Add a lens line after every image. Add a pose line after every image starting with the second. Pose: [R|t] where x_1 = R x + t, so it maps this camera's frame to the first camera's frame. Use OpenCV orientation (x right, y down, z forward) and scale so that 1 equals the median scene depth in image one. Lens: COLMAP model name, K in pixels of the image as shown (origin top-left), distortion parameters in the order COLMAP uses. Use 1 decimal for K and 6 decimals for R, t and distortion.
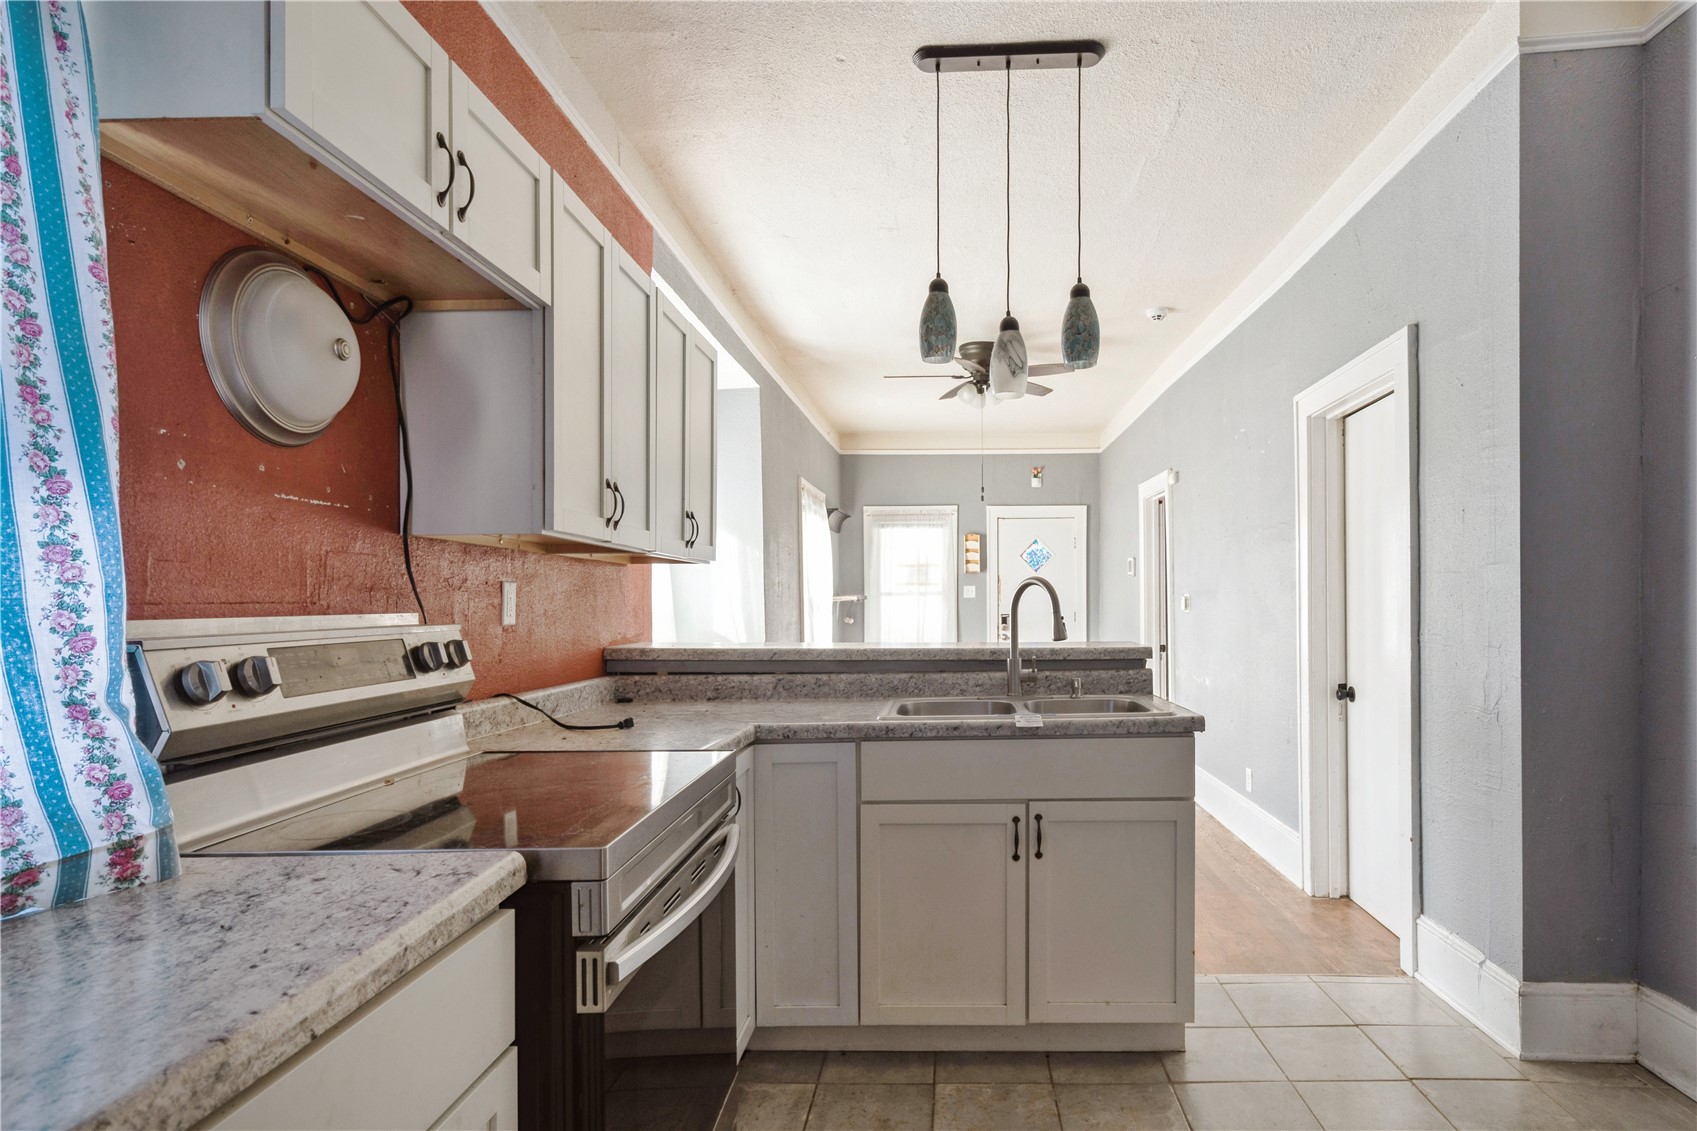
lens RADIAL K [[924.0, 0, 896.0], [0, 924.0, 606.4], [0, 0, 1]] dist [0.001209, 0.001199]
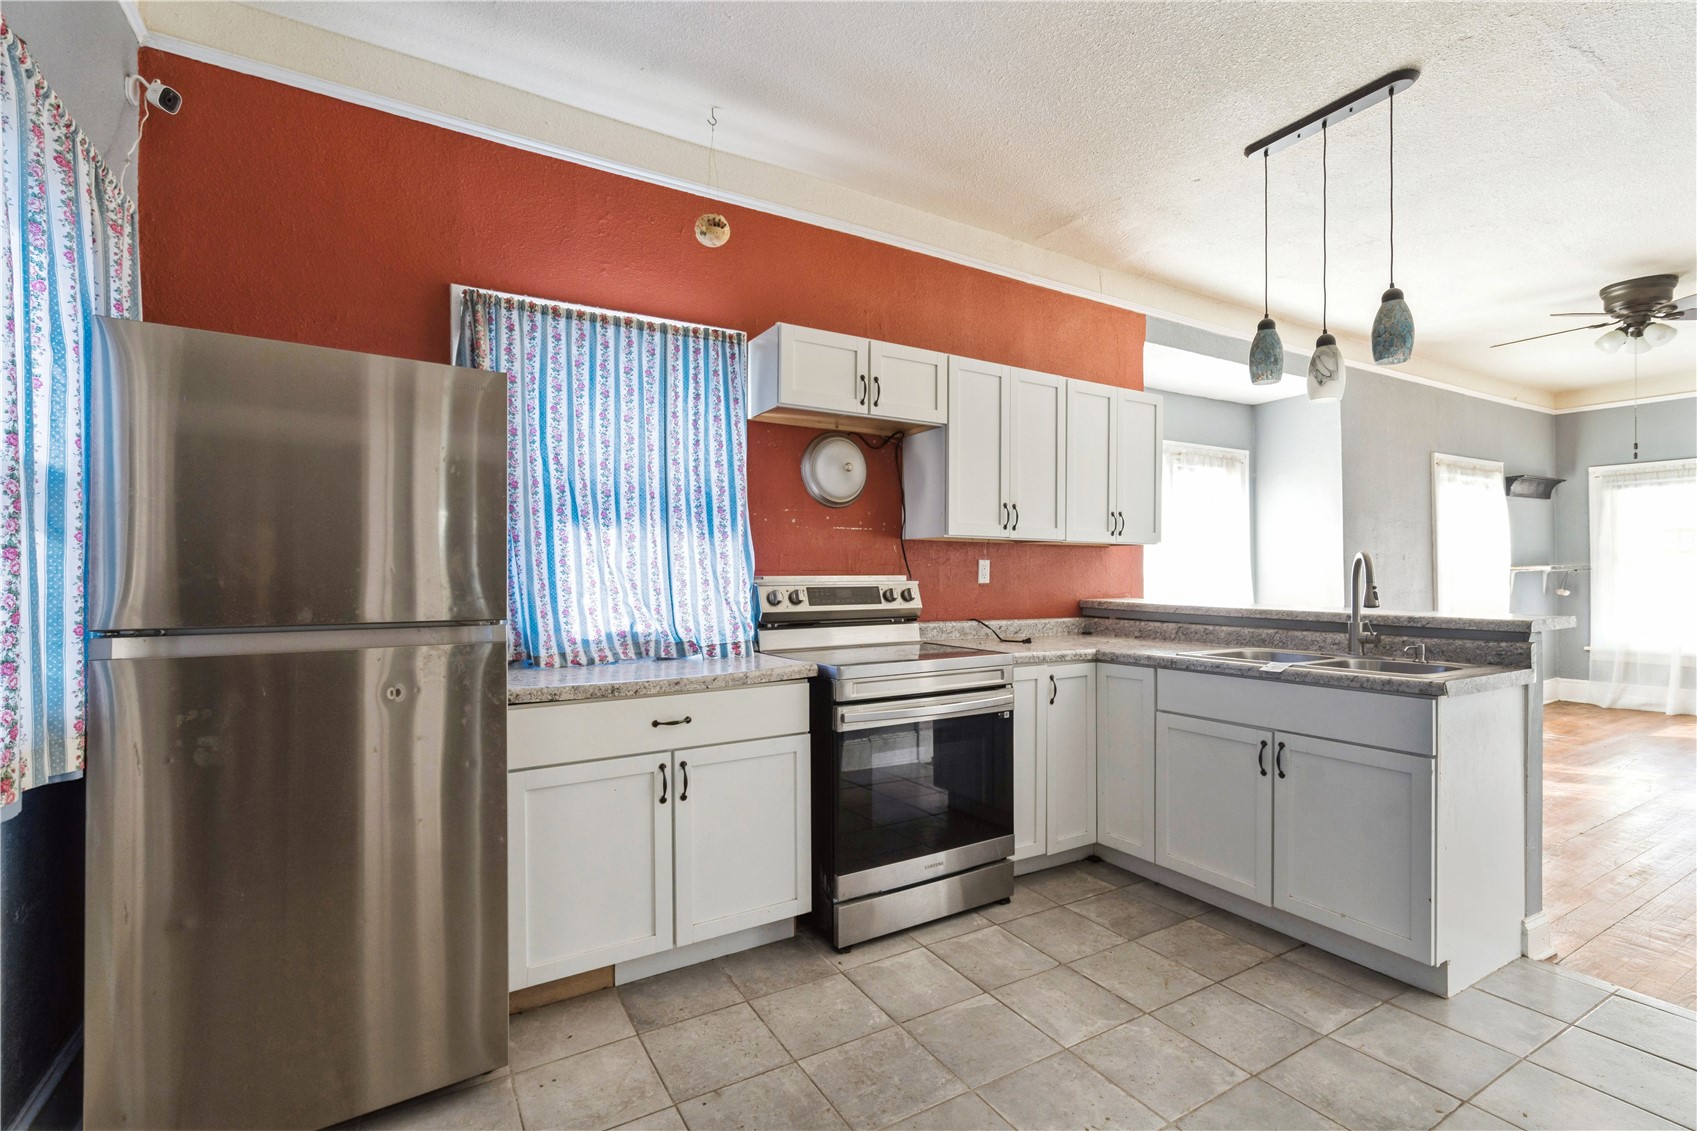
lens RADIAL K [[772.7, 0, 851.4], [0, 772.7, 569.1], [0, 0, 1]] dist [-0.000282, -0.000605]
pose [[0.530247, 0.003830, -0.847834, 0.729944], [-0.008905, 0.999960, -0.001051, -0.003759], [0.847796, 0.008107, 0.530260, -0.051474]]
